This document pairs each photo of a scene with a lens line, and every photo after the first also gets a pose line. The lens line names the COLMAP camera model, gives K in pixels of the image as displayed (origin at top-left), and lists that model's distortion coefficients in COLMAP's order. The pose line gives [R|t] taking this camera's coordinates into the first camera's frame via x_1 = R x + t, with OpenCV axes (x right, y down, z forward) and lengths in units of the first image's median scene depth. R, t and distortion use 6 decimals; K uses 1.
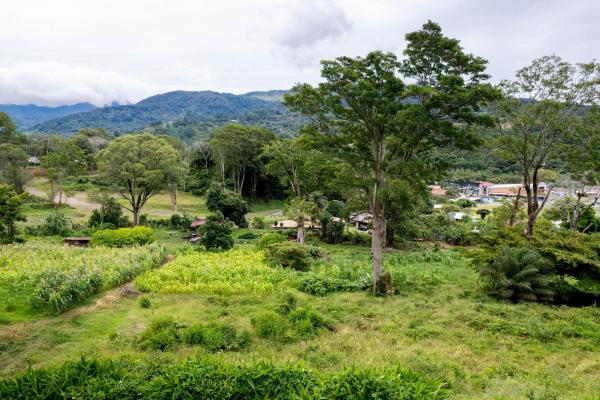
lens RADIAL K [[386.4, 0, 298.7], [0, 386.4, 201.7], [0, 0, 1]] dist [-0.079299, 0.073209]
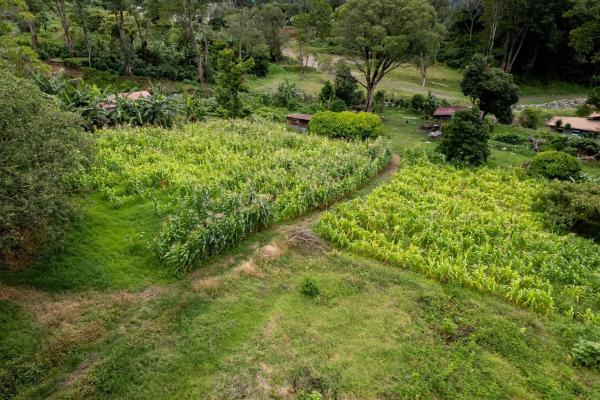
lens RADIAL K [[386.4, 0, 298.7], [0, 386.4, 201.7], [0, 0, 1]] dist [-0.079299, 0.073209]
pose [[0.808737, 0.254180, -0.530411, -0.048391], [-0.064842, 0.934833, 0.349117, -0.023112], [0.584585, -0.247951, 0.772516, 0.203651]]
